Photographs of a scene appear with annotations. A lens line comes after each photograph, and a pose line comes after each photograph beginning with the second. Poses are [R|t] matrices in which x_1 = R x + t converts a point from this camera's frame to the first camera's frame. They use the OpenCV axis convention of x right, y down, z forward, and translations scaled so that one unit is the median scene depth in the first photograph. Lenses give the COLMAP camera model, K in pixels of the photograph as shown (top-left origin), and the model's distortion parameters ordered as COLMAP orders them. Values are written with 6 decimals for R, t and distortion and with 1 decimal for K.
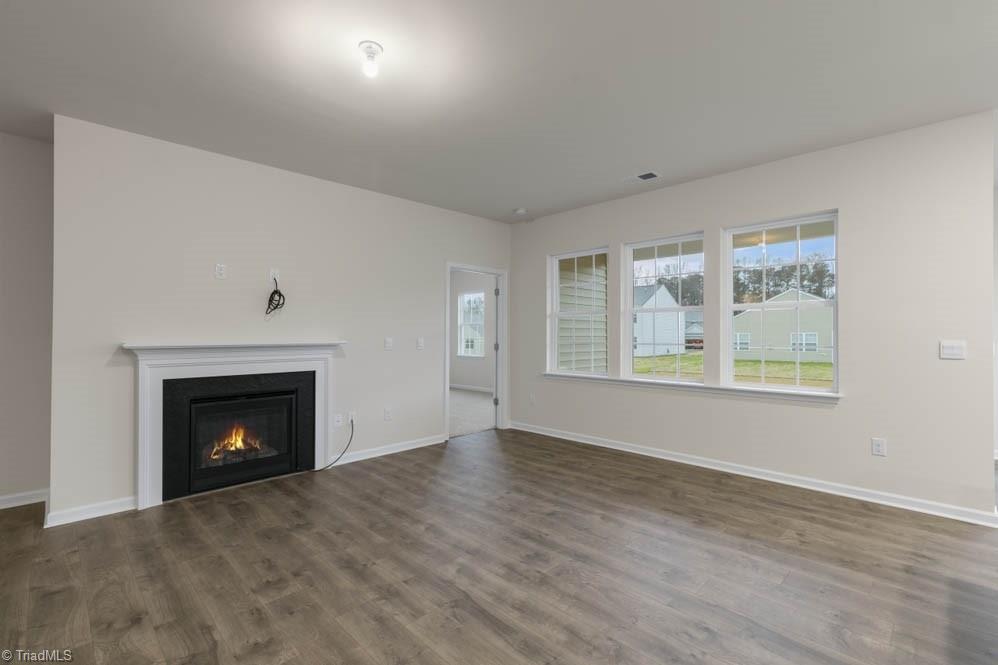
lens RADIAL K [[454.5, 0, 500.3], [0, 454.5, 330.5], [0, 0, 1]] dist [0.005342, 0.001905]
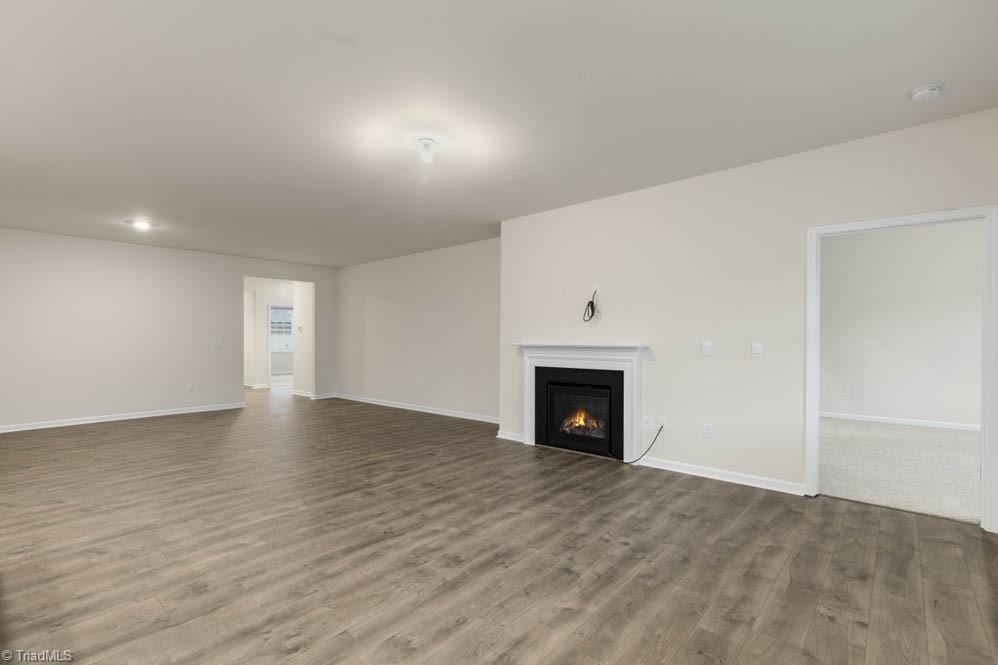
lens RADIAL K [[454.5, 0, 500.5], [0, 454.5, 338.1], [0, 0, 1]] dist [0.005342, 0.001905]
pose [[0.067072, 0.001720, -0.997747, 0.830295], [0.008583, 0.999961, 0.002301, 0.006635], [0.997711, -0.008718, 0.067055, 0.798459]]
